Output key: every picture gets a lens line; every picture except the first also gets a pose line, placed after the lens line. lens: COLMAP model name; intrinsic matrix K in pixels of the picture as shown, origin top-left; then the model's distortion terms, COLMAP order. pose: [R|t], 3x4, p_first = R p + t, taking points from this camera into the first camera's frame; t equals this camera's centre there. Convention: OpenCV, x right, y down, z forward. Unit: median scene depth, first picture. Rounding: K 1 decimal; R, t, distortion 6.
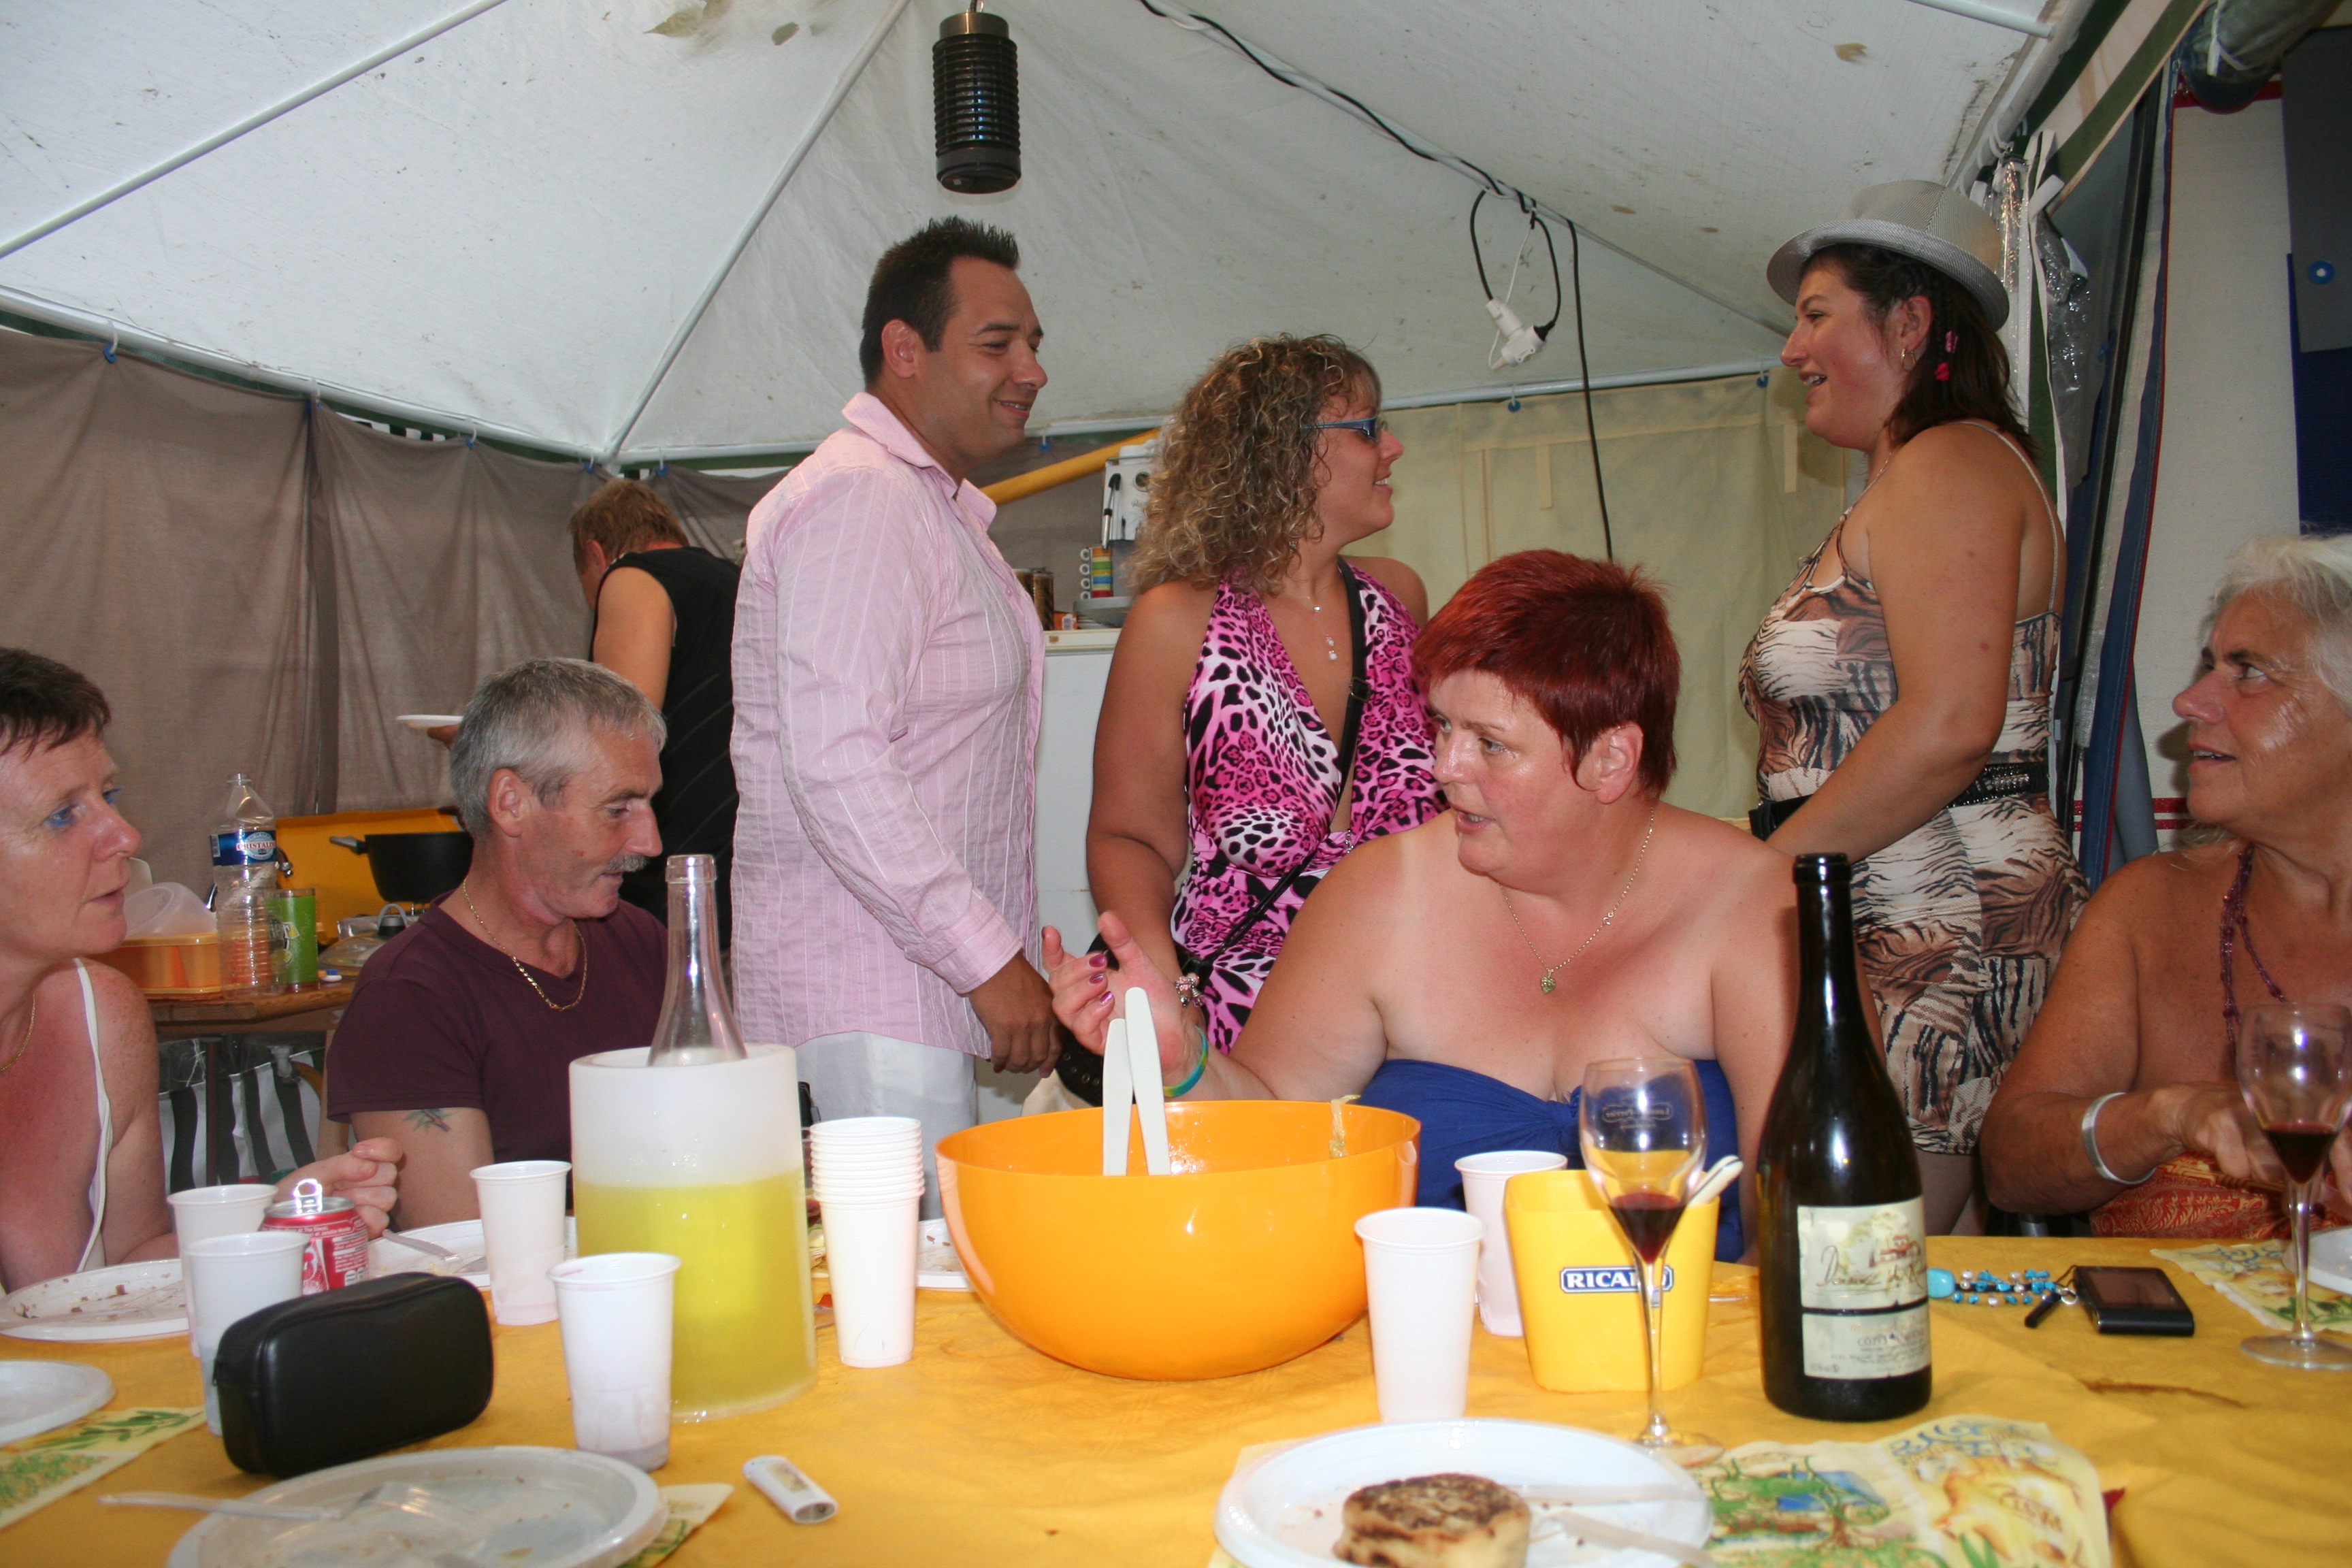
lens RADIAL K [[1909.2, 0, 1185.7], [0, 1909.2, 782.8], [0, 0, 1]] dist [-0.153440, 0.108139]
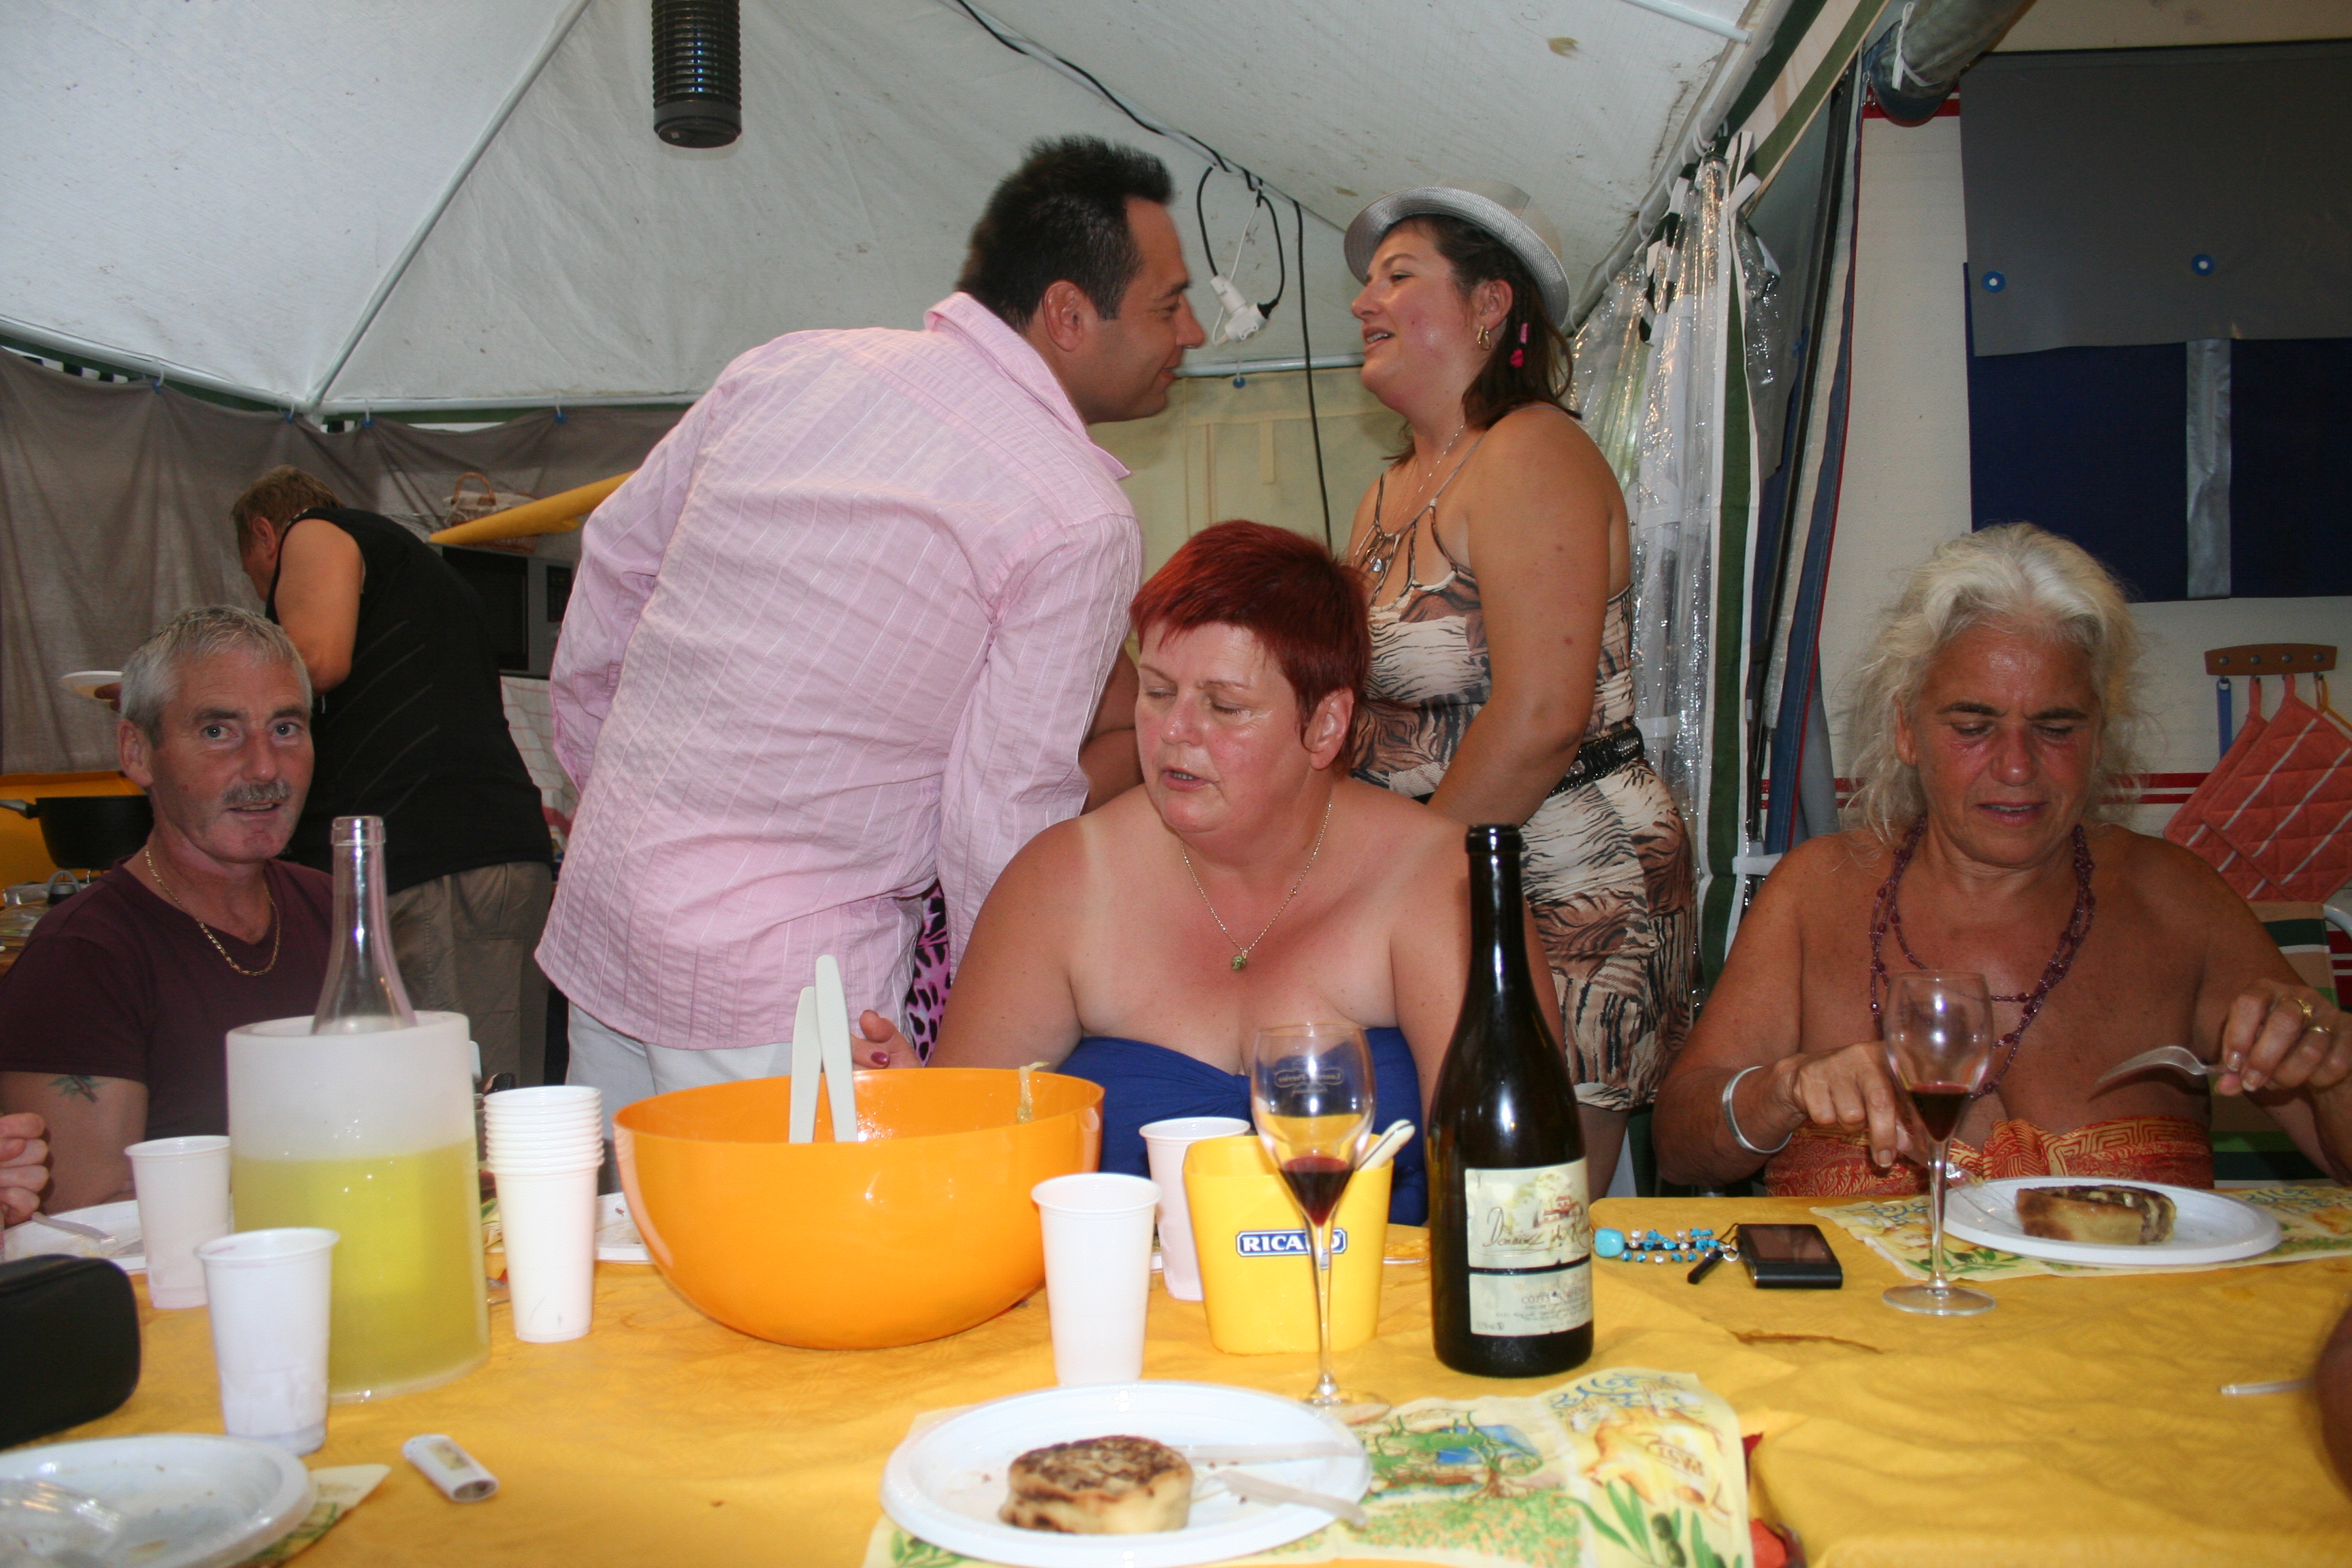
lens RADIAL K [[1909.2, 0, 1185.7], [0, 1909.2, 782.8], [0, 0, 1]] dist [-0.153440, 0.108139]
pose [[0.990193, 0.010356, 0.139318, 0.025196], [-0.012313, 0.999837, 0.013193, 0.003051], [-0.139159, -0.014779, 0.990160, -0.001206]]
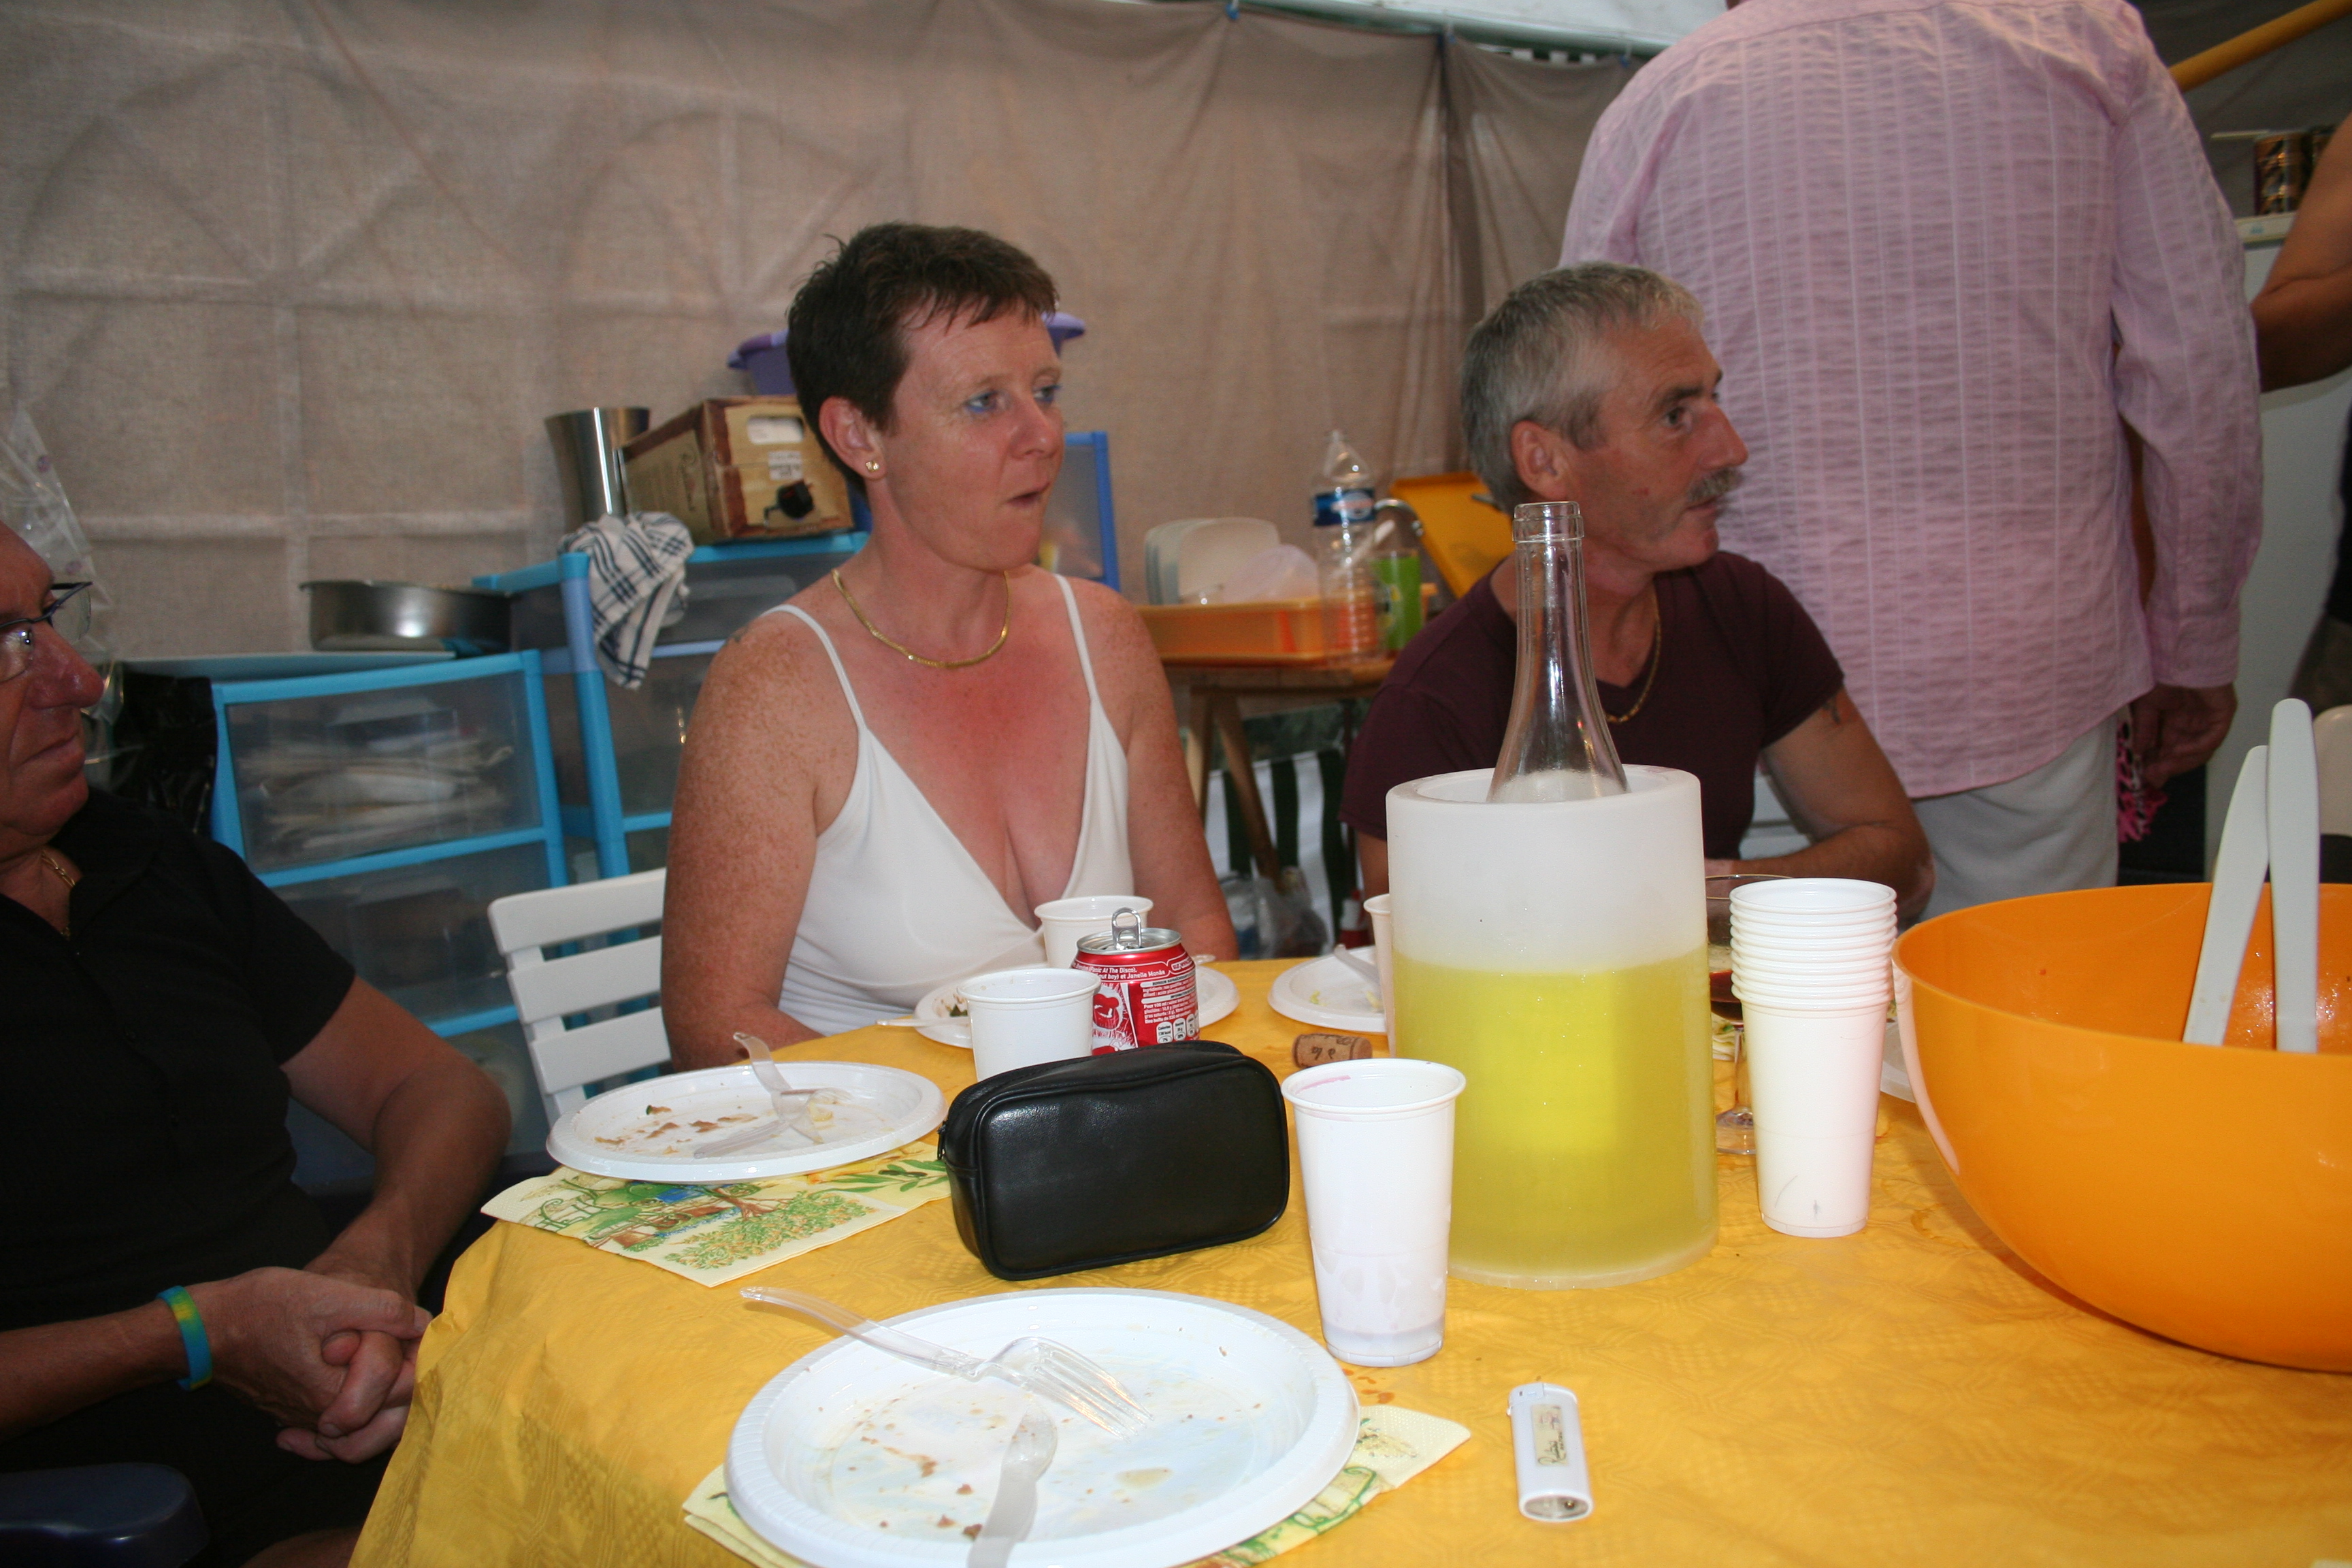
lens RADIAL K [[1909.2, 0, 1185.7], [0, 1909.2, 782.8], [0, 0, 1]] dist [-0.153440, 0.108139]
pose [[0.795087, 0.060735, -0.603447, 0.063922], [0.050776, 0.984815, 0.166019, 0.017128], [0.604366, -0.162640, 0.779929, 0.355092]]
